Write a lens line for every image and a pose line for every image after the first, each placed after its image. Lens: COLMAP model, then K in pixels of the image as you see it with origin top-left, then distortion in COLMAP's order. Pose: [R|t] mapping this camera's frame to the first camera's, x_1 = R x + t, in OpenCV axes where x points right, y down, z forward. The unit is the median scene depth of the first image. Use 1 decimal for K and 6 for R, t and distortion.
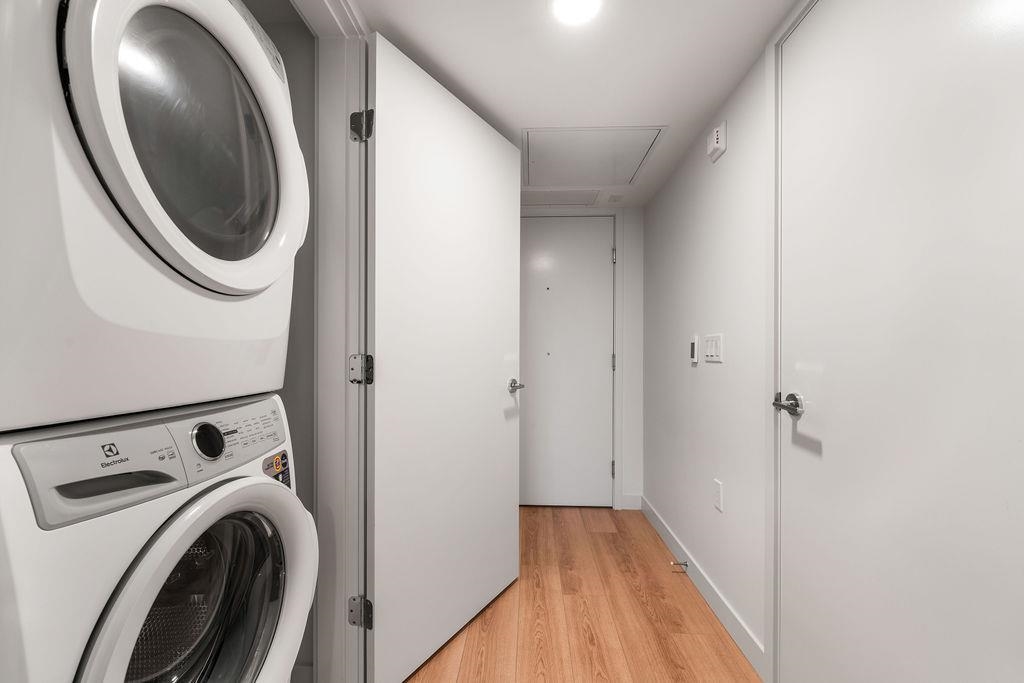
lens RADIAL K [[410.5, 0, 513.1], [0, 410.5, 347.7], [0, 0, 1]] dist [0.000127, -0.000212]
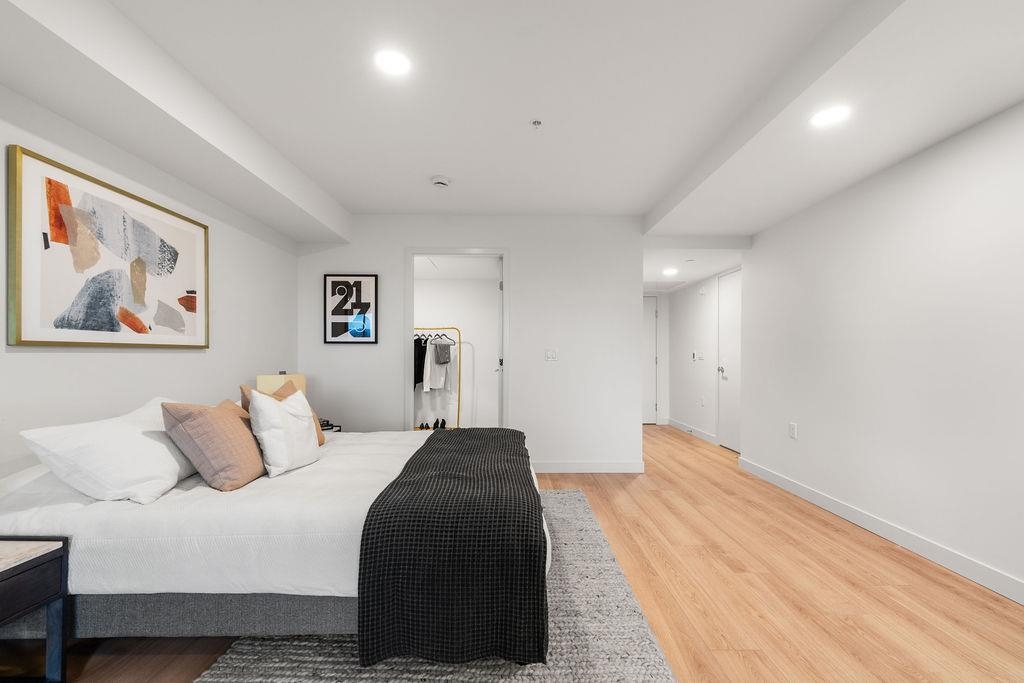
lens RADIAL K [[410.5, 0, 513.1], [0, 410.5, 347.7], [0, 0, 1]] dist [0.000127, -0.000212]
pose [[0.998419, 0.002409, 0.056156, -1.059970], [-0.002013, 0.999973, -0.007105, -0.030152], [-0.056171, 0.006980, 0.998397, -1.933627]]
